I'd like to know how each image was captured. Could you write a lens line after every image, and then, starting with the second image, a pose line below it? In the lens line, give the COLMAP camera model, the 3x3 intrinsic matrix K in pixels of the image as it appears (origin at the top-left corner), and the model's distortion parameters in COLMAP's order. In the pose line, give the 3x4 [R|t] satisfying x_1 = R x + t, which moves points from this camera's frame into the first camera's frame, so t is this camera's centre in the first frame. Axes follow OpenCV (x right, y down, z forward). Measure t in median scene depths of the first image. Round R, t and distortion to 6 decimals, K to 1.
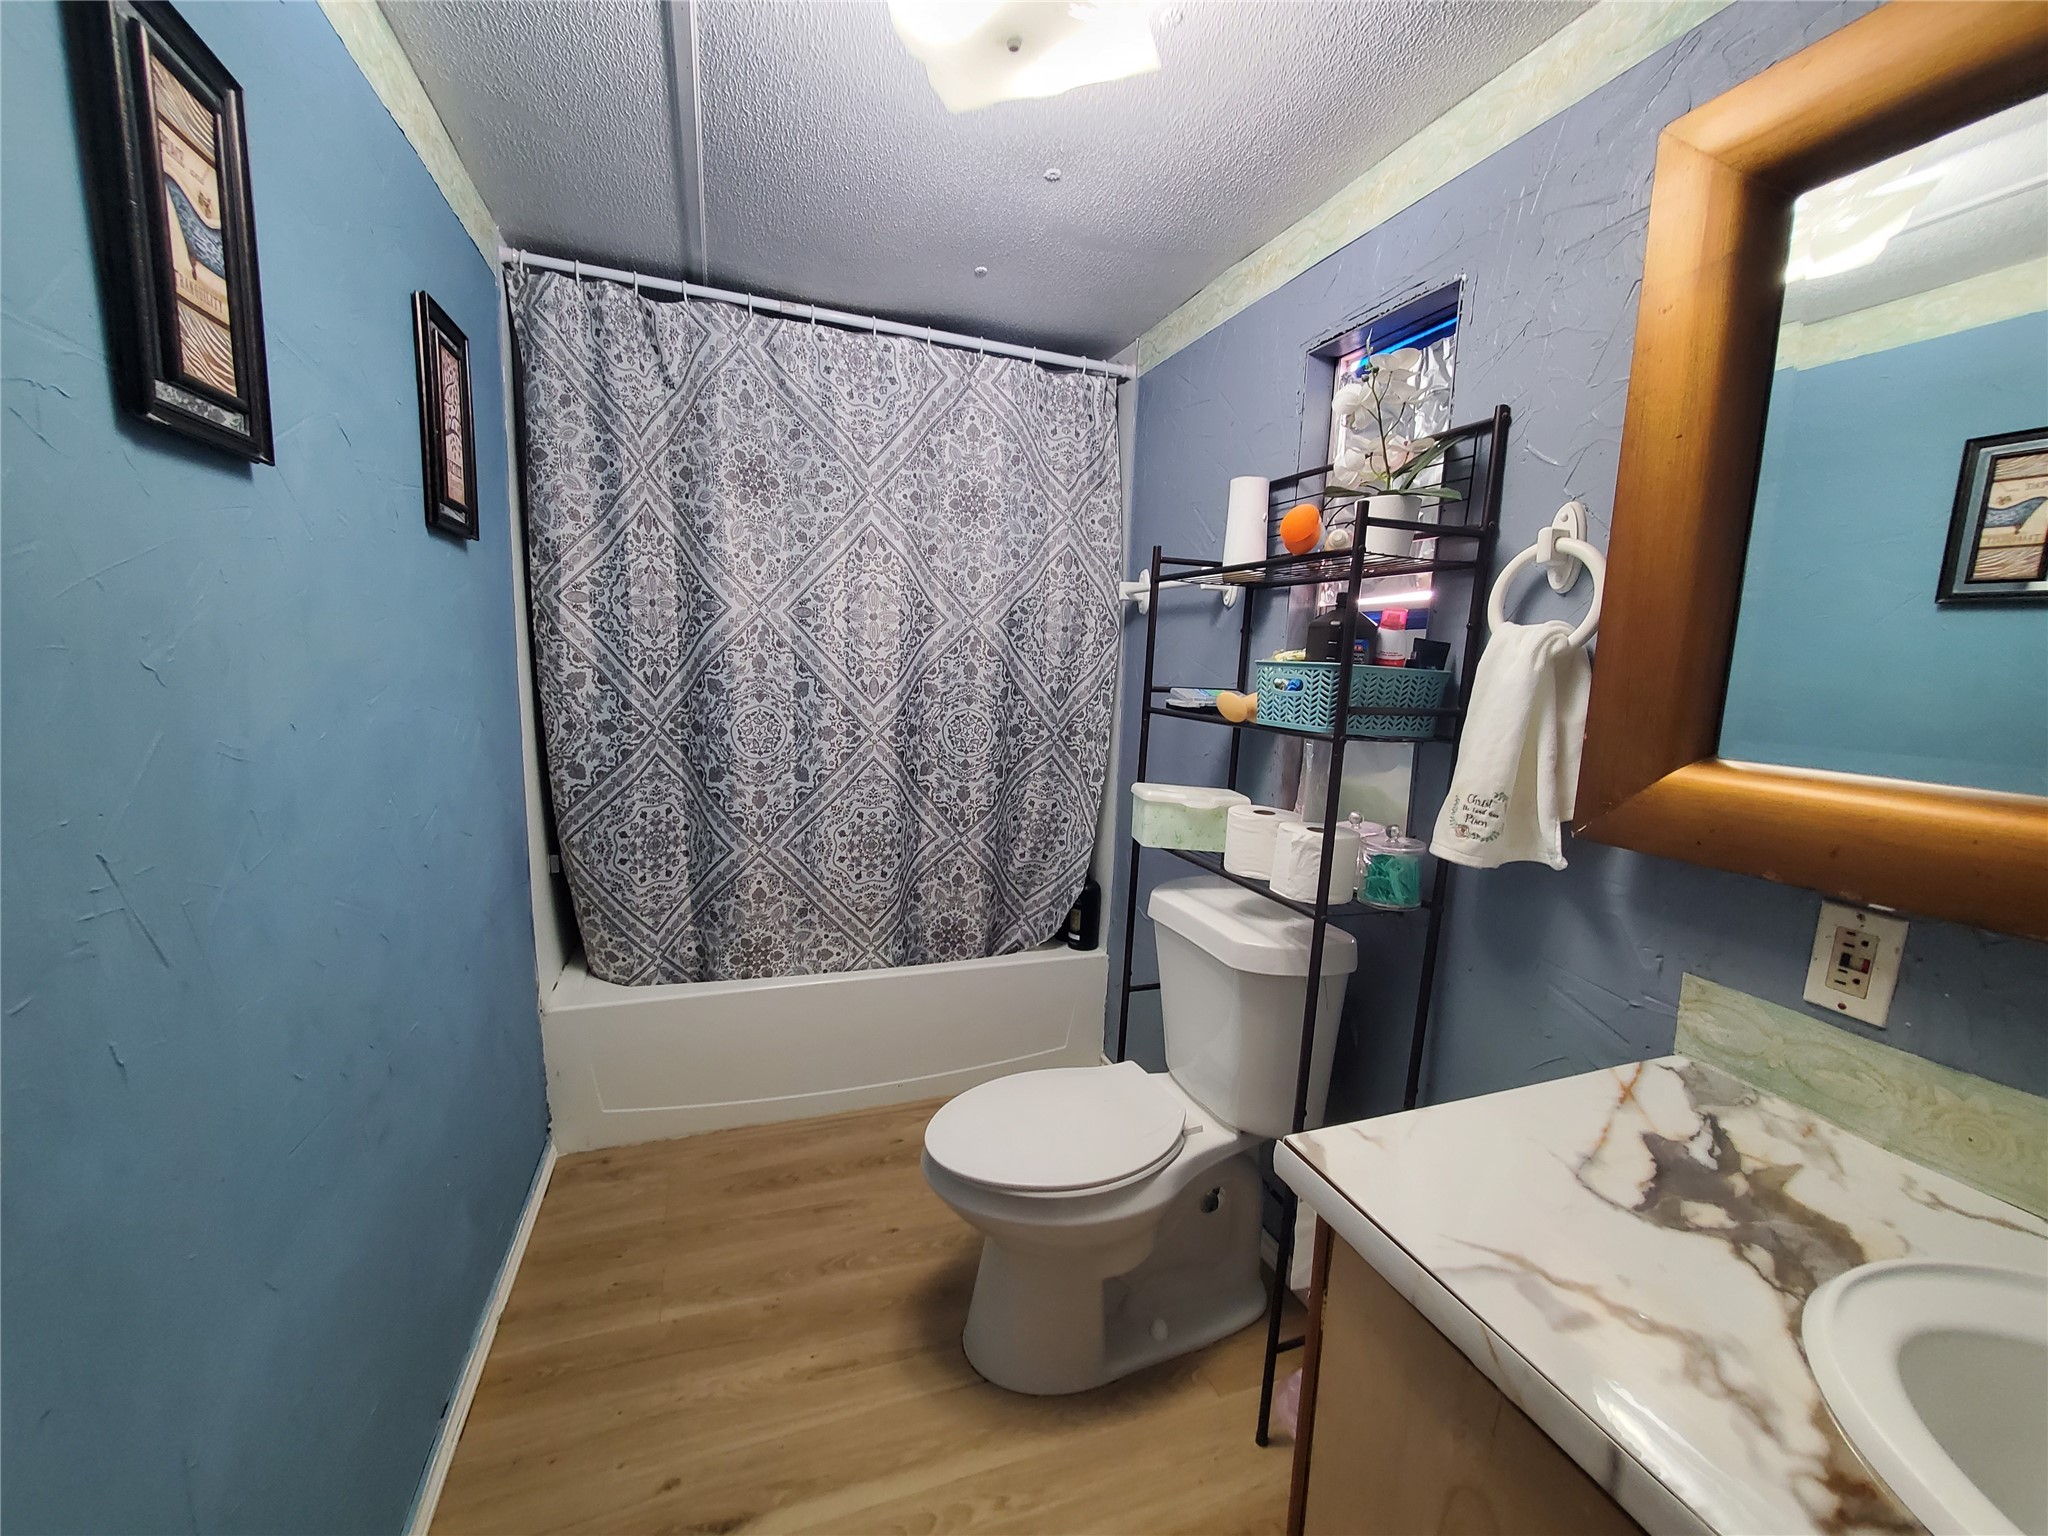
lens RADIAL K [[825.5, 0, 1004.5], [0, 825.5, 772.0], [0, 0, 1]] dist [-0.000234, -0.000291]
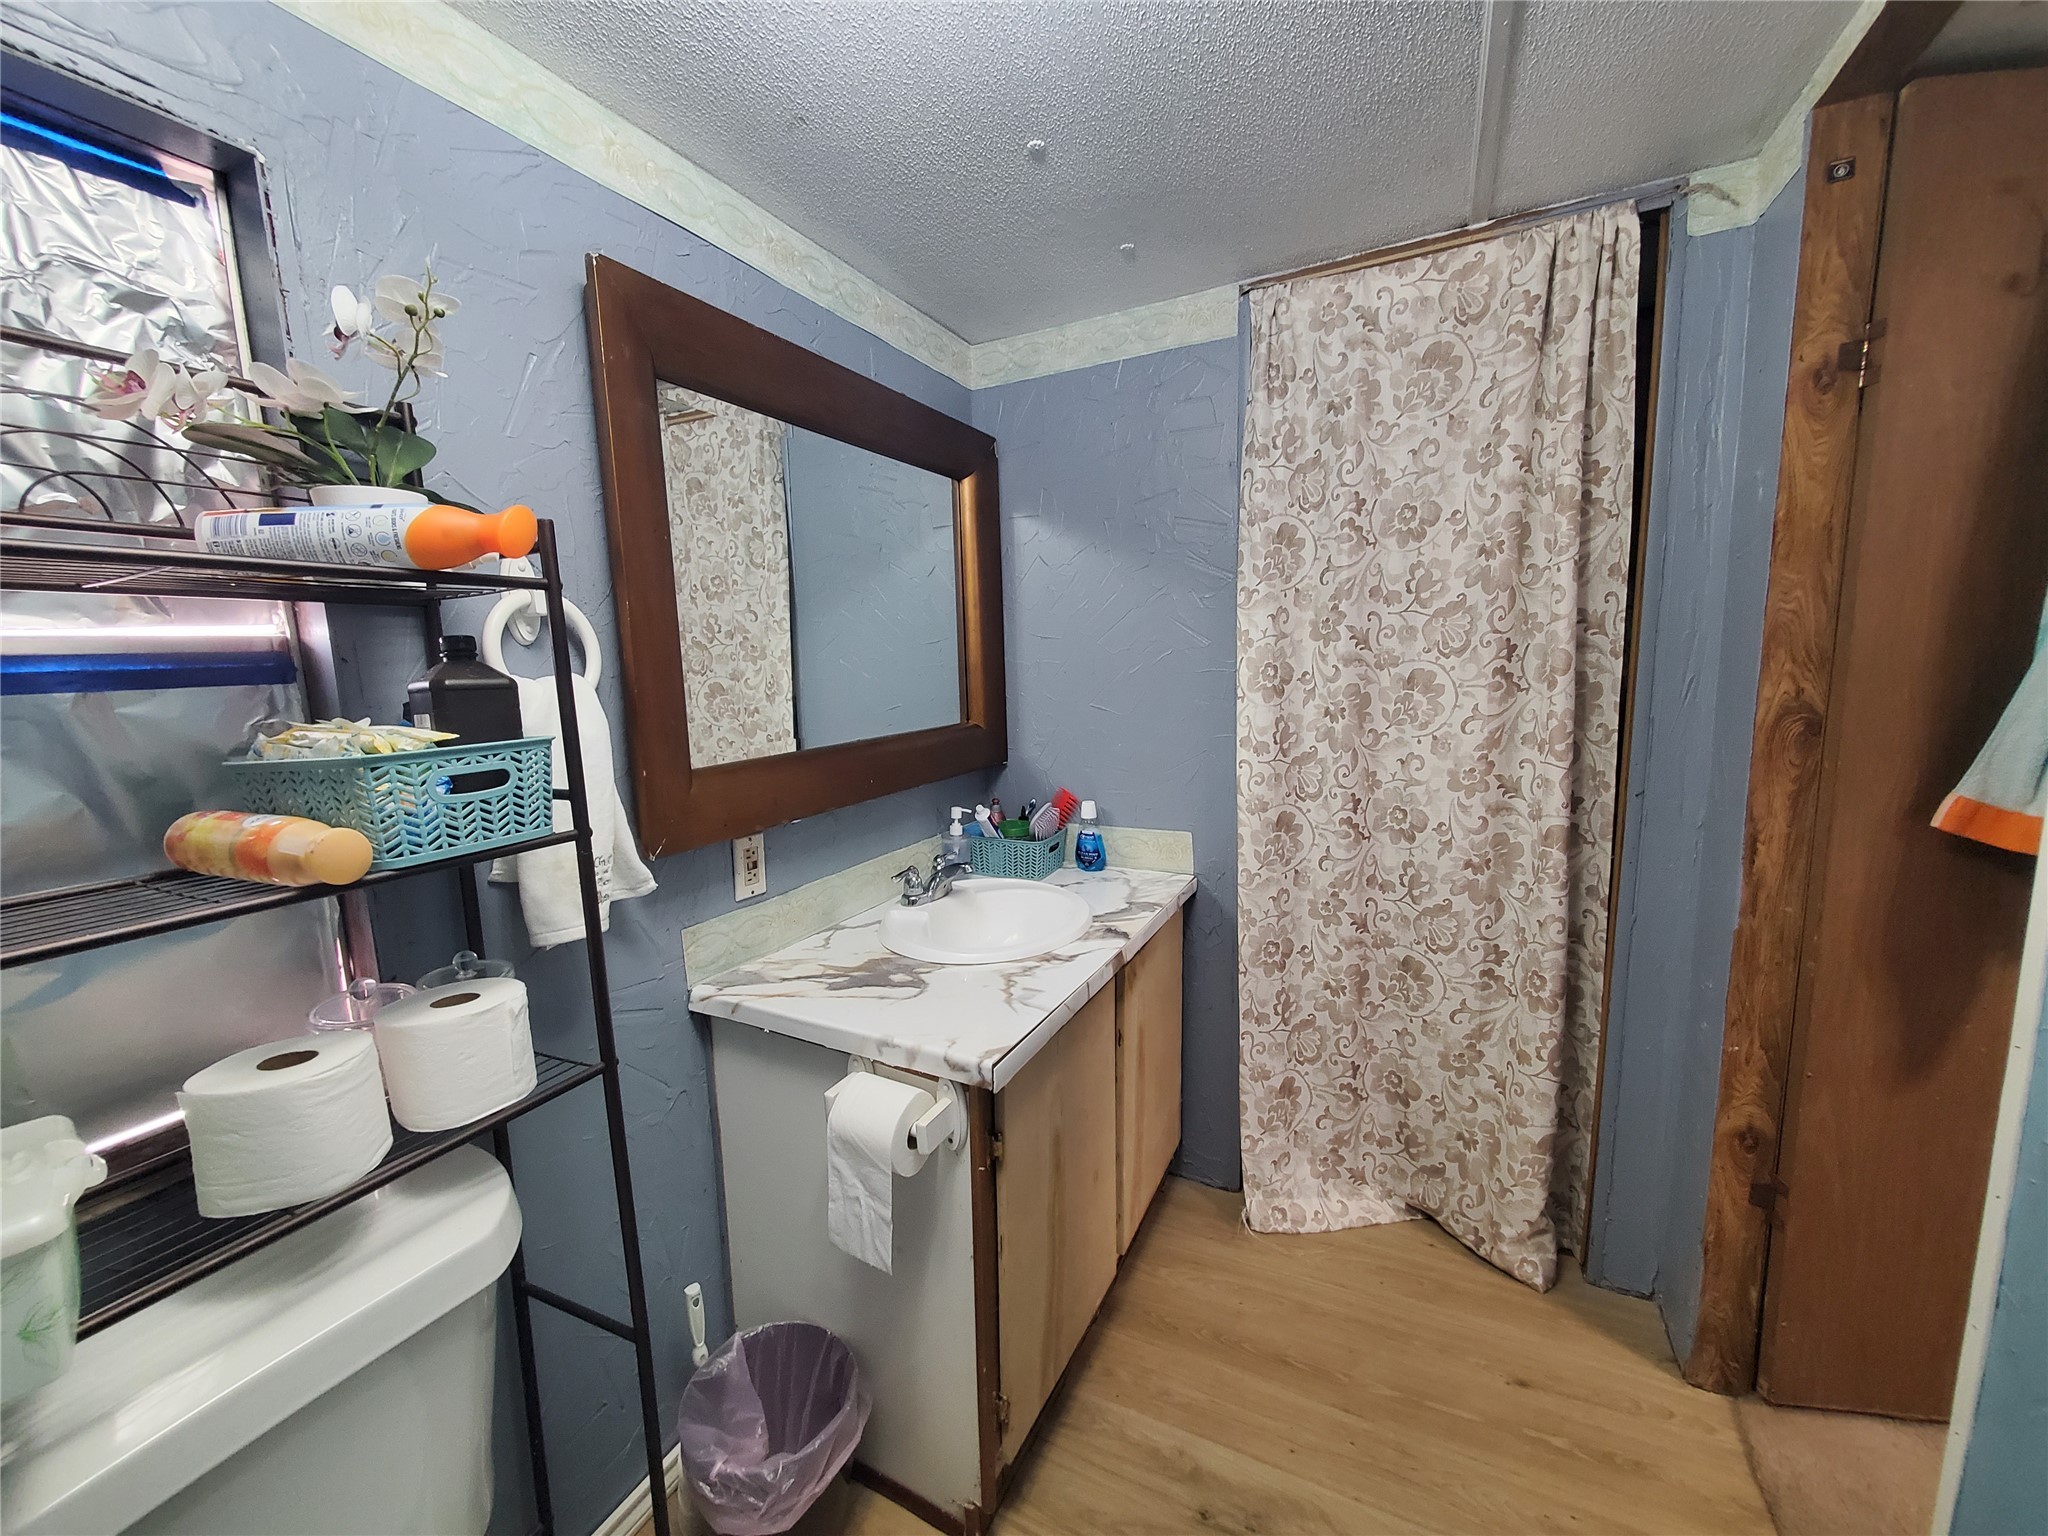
lens RADIAL K [[825.5, 0, 1004.5], [0, 825.5, 772.0], [0, 0, 1]] dist [-0.000234, -0.000291]
pose [[-0.690558, -0.112845, 0.714420, -0.586207], [0.111829, 0.959218, 0.259605, -0.364026], [-0.714579, 0.259165, -0.649777, 1.744392]]
